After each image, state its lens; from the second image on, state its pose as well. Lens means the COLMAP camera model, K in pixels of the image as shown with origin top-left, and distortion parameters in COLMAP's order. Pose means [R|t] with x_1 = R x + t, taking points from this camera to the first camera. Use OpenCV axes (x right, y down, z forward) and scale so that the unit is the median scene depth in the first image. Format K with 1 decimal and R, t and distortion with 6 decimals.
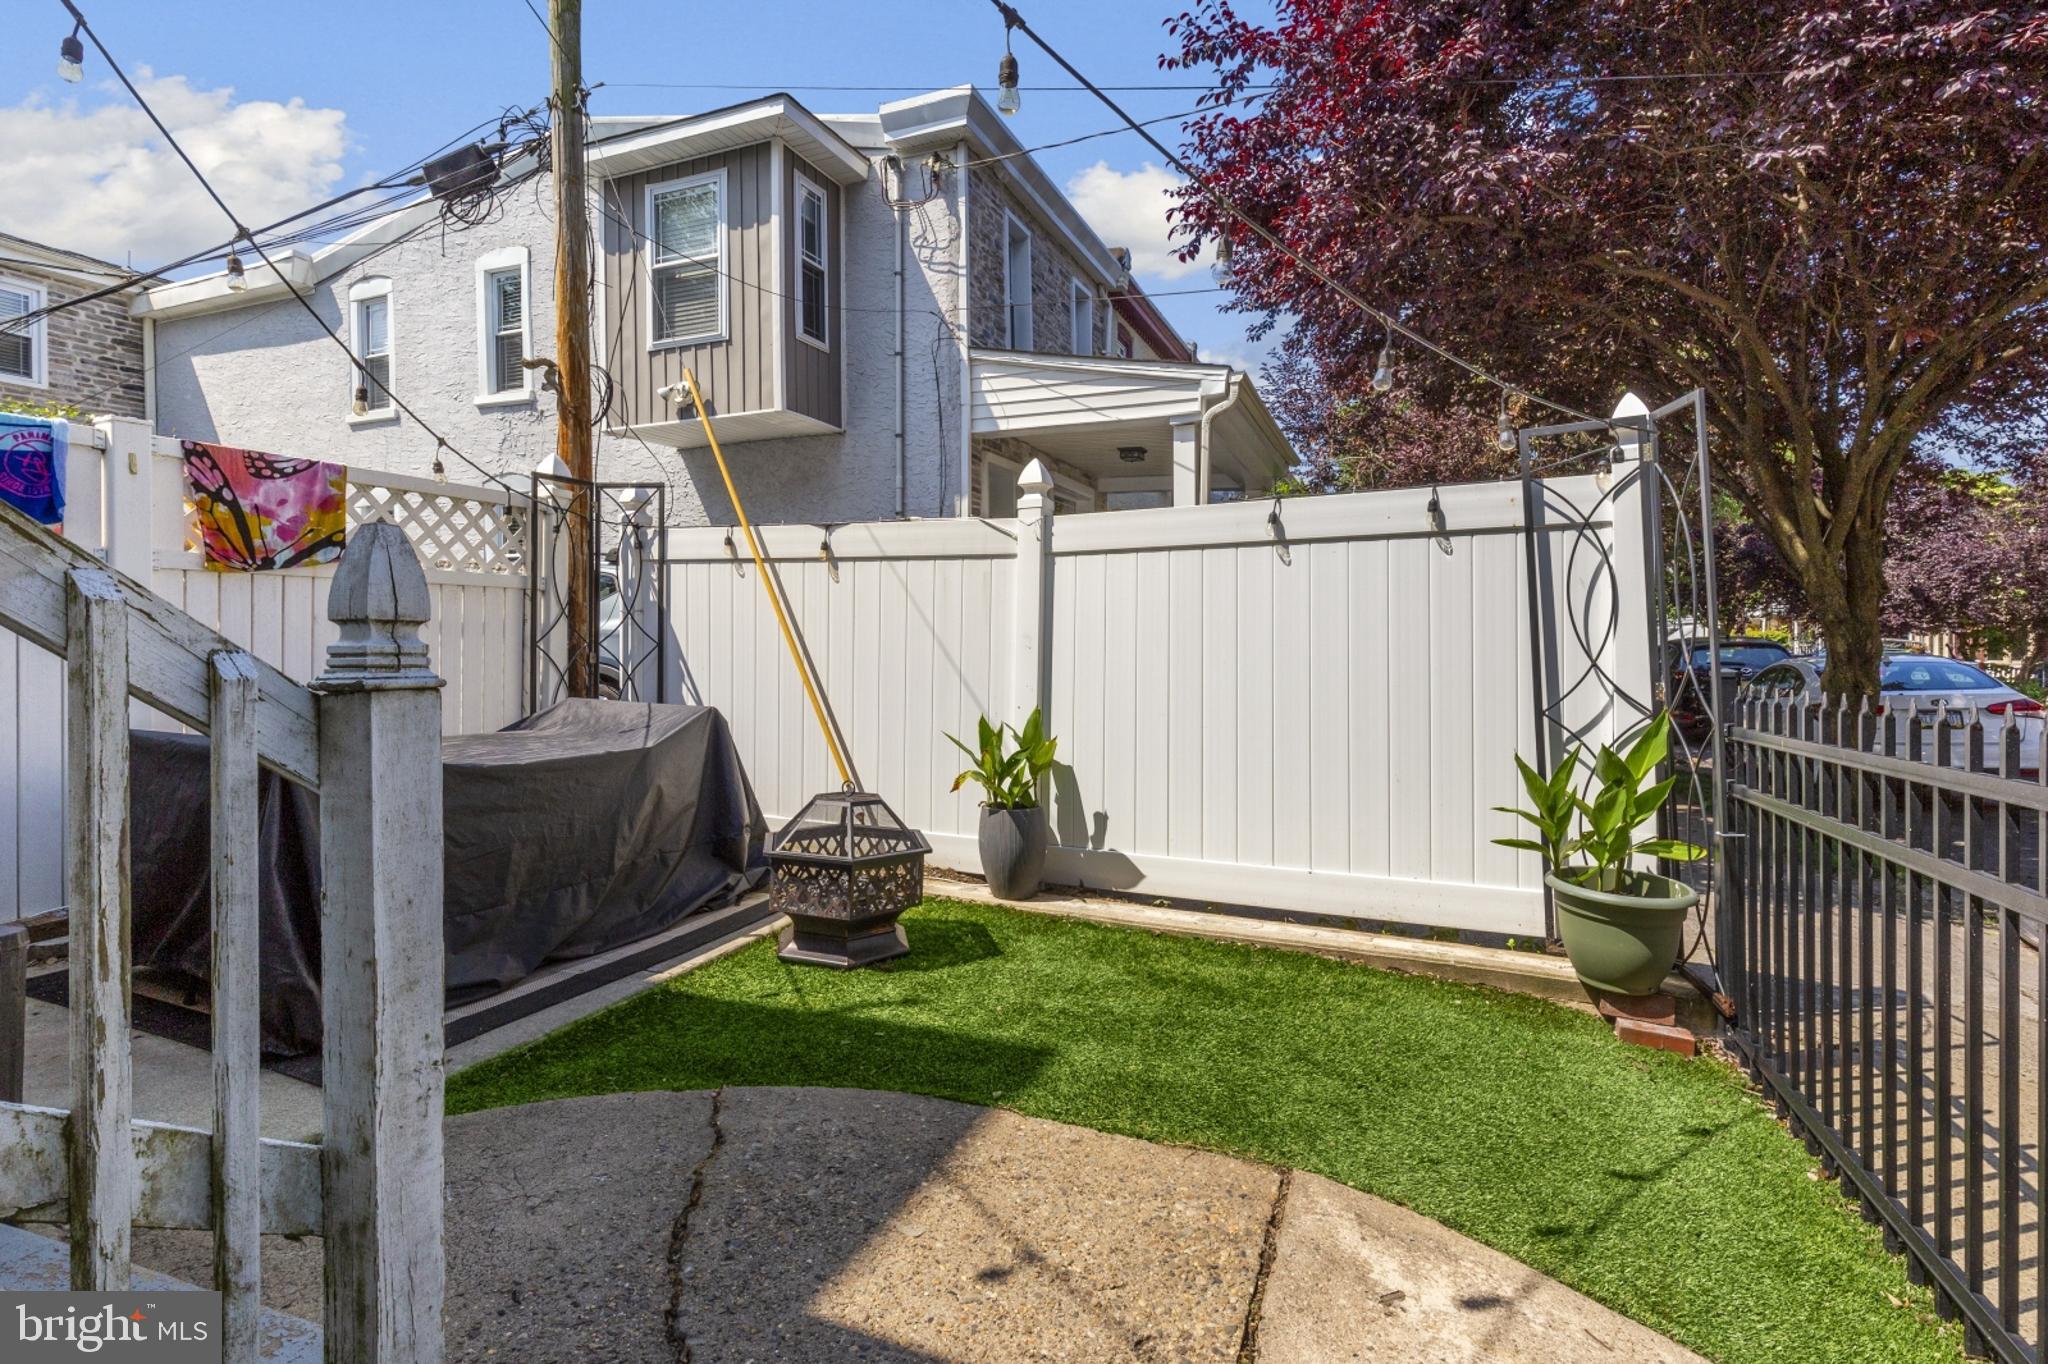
lens RADIAL K [[980.9, 0, 999.7], [0, 980.9, 643.2], [0, 0, 1]] dist [0.001216, -0.001646]
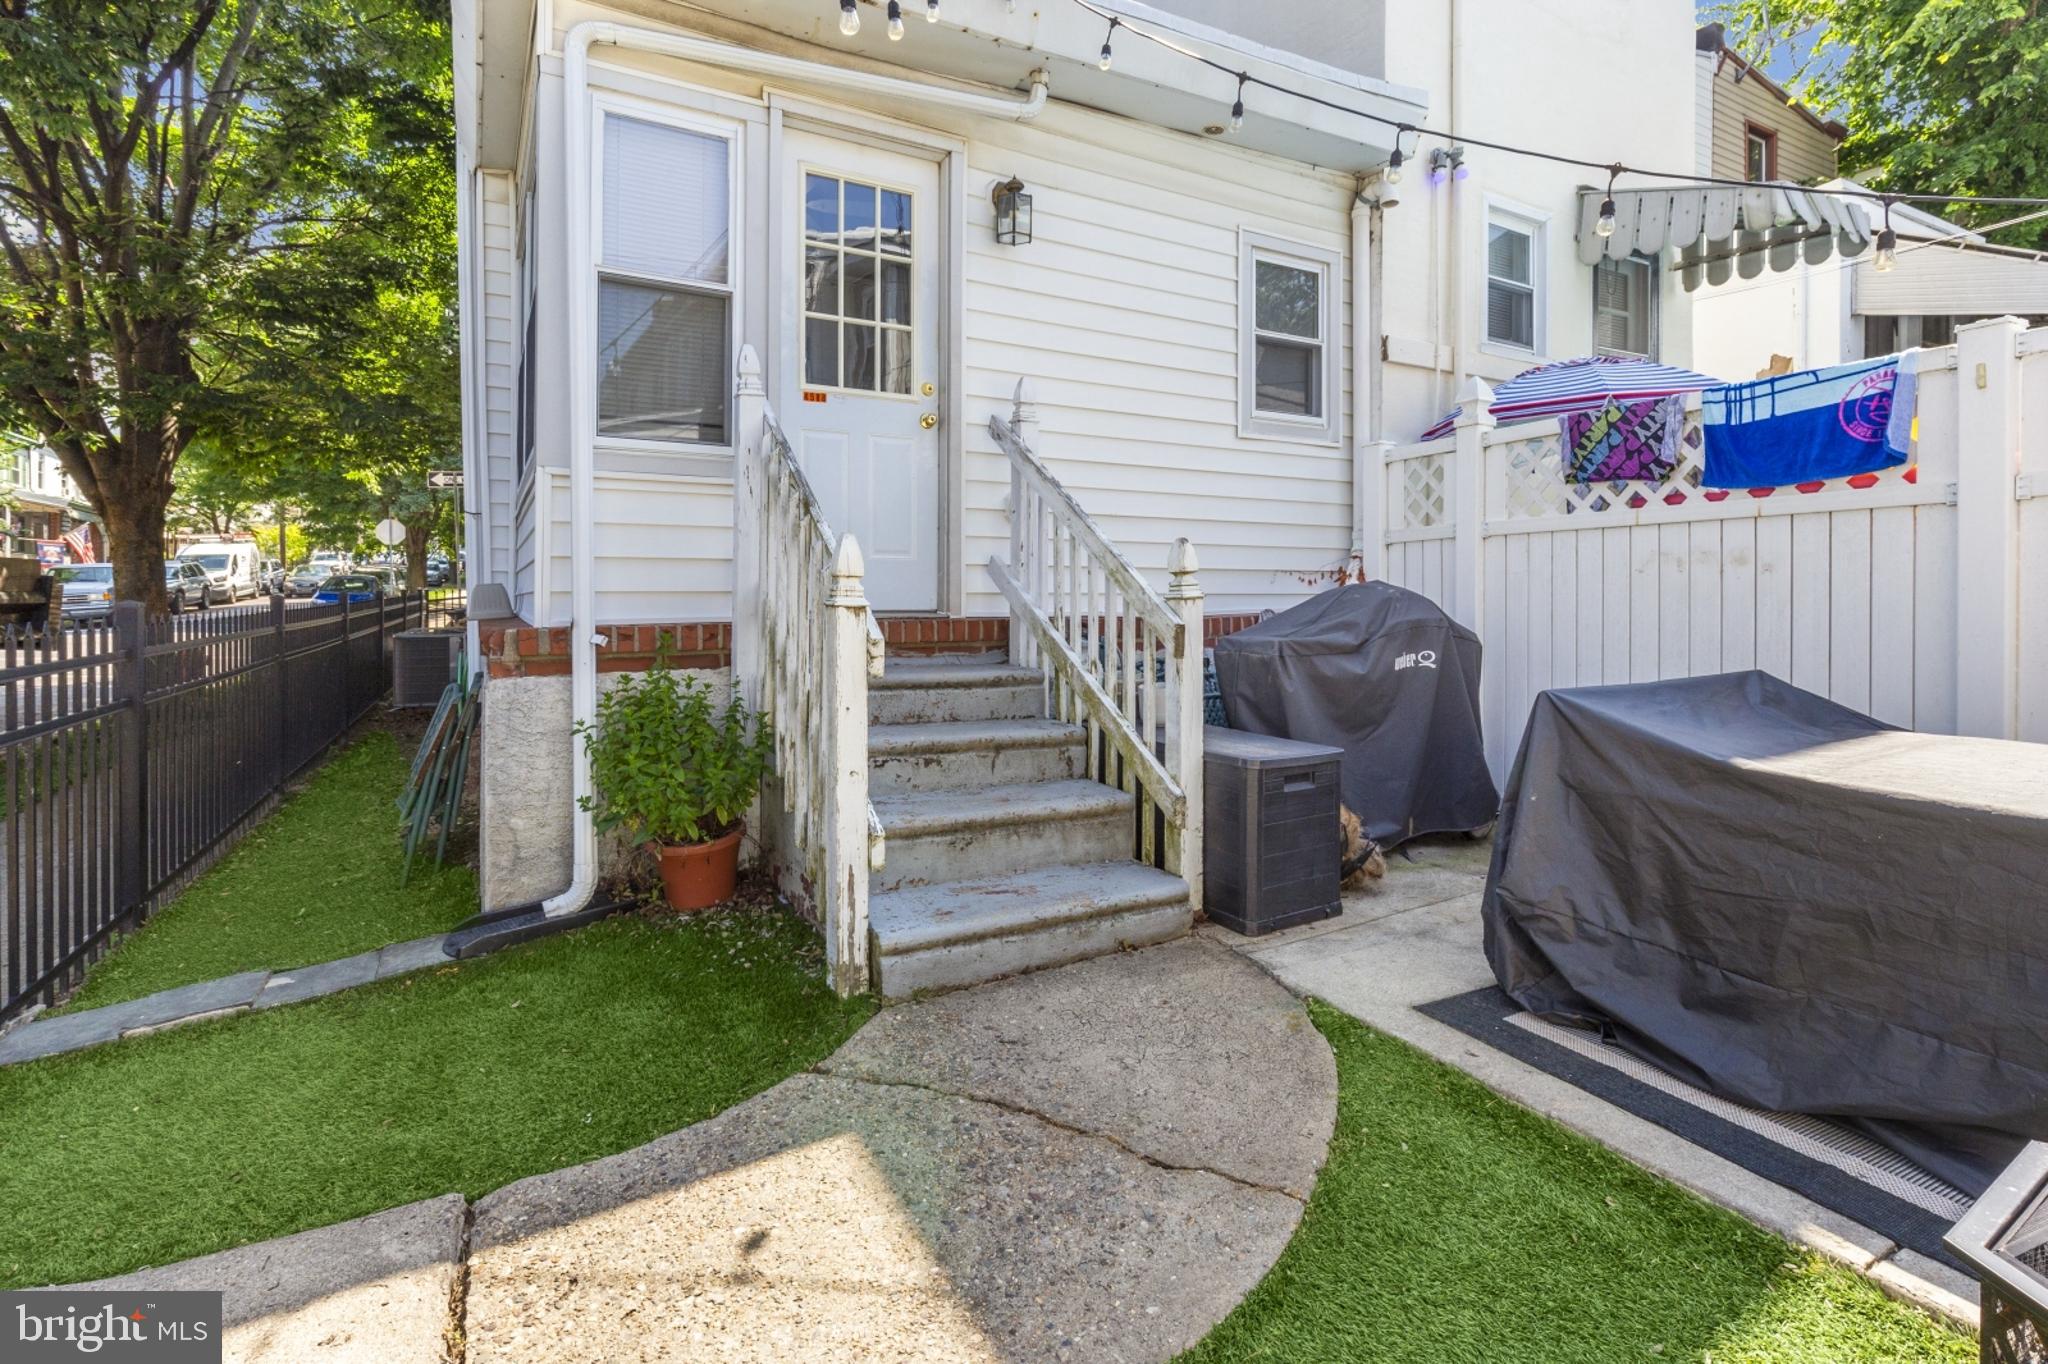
lens RADIAL K [[977.9, 0, 1017.1], [0, 977.9, 603.3], [0, 0, 1]] dist [0.001514, -0.000335]
pose [[-0.636935, 0.006672, -0.770889, 0.489209], [-0.003752, 0.999924, 0.011754, 0.006044], [0.770909, 0.010378, -0.636861, 1.561773]]
